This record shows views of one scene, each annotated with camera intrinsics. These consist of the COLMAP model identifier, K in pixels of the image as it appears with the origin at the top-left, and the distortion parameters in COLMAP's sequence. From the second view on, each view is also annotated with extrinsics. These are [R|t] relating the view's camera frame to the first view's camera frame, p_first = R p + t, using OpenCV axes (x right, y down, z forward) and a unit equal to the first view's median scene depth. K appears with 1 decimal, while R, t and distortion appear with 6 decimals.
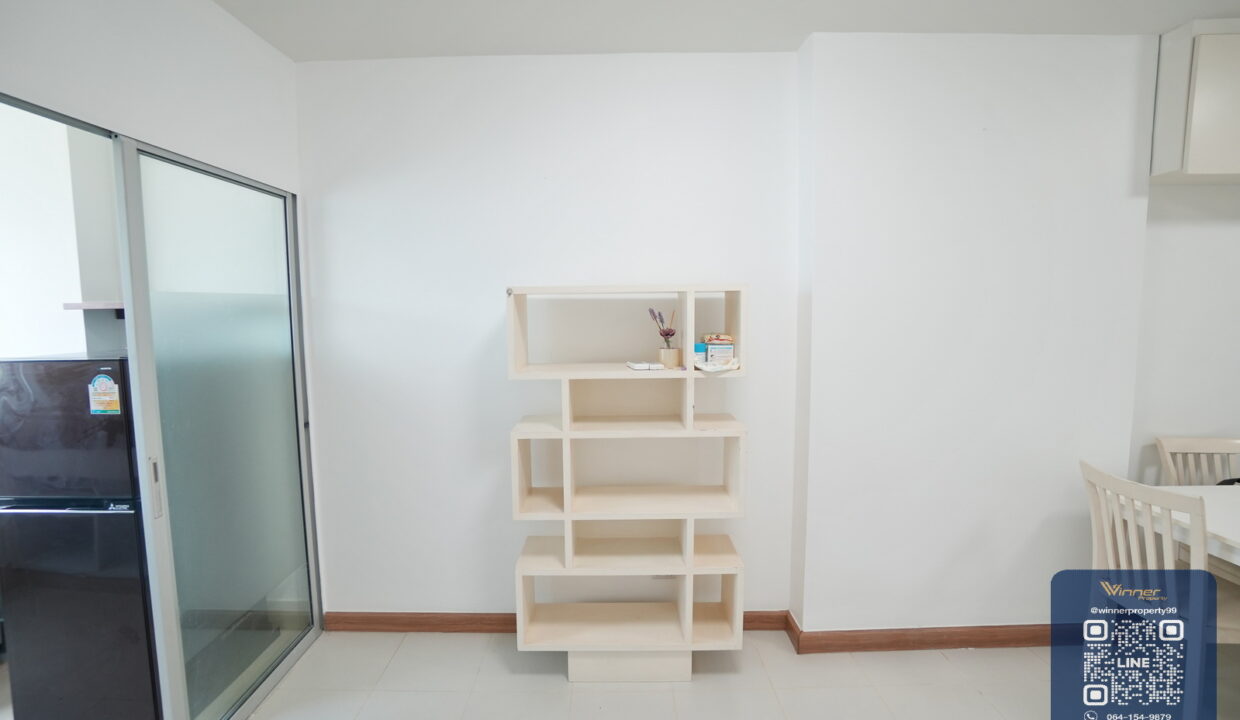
lens RADIAL K [[543.6, 0, 607.9], [0, 543.6, 349.2], [0, 0, 1]] dist [-0.064947, 0.025533]
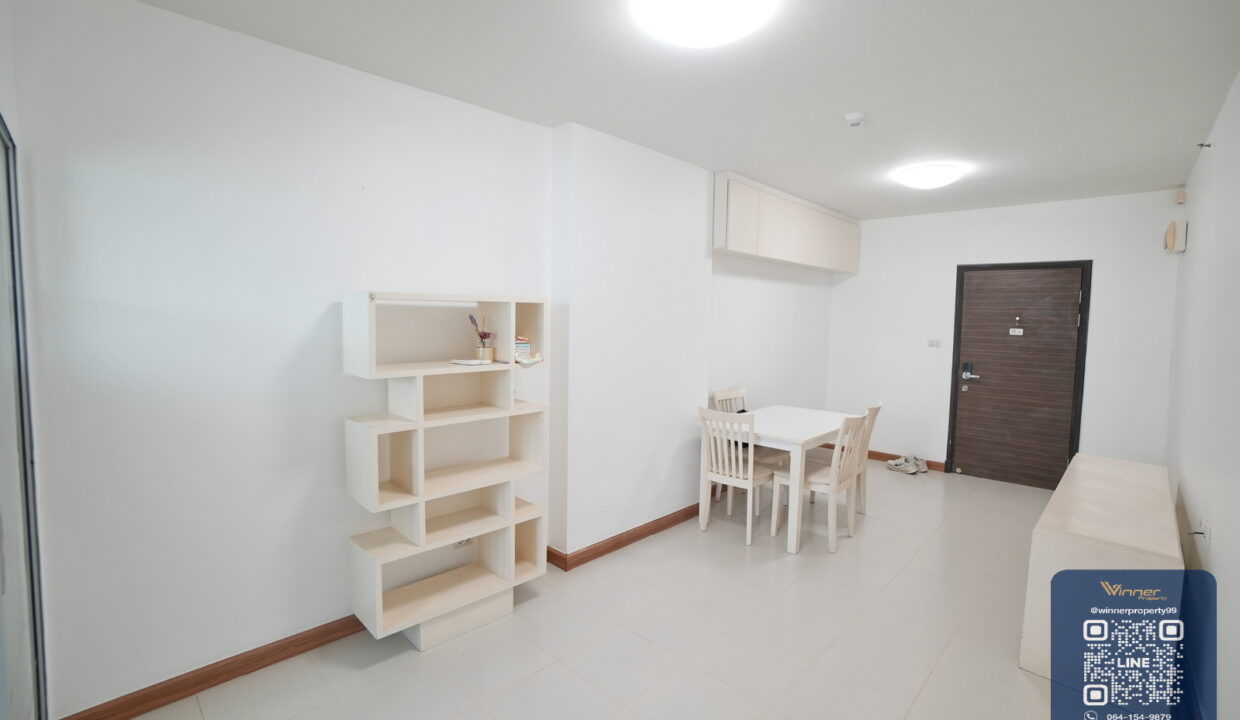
lens RADIAL K [[543.6, 0, 607.9], [0, 543.6, 349.2], [0, 0, 1]] dist [-0.064947, 0.025533]
pose [[0.706555, -0.022288, 0.707307, -0.562156], [0.034931, 0.999384, -0.003402, 0.016396], [-0.706796, 0.027111, 0.706898, -0.065867]]
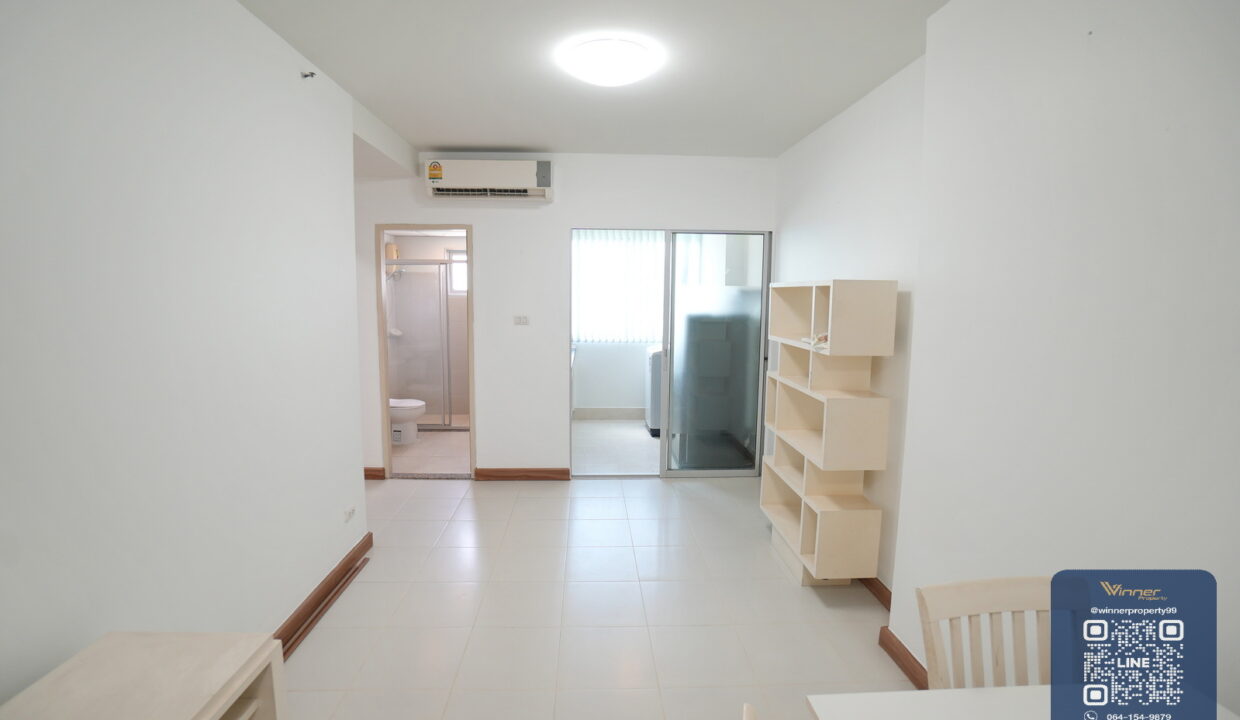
lens RADIAL K [[543.6, 0, 607.9], [0, 543.6, 349.2], [0, 0, 1]] dist [-0.064947, 0.025533]
pose [[0.043946, 0.116013, -0.992275, 1.140450], [-0.096389, 0.989093, 0.111372, -0.039602], [0.994373, 0.090750, 0.054649, 0.341215]]
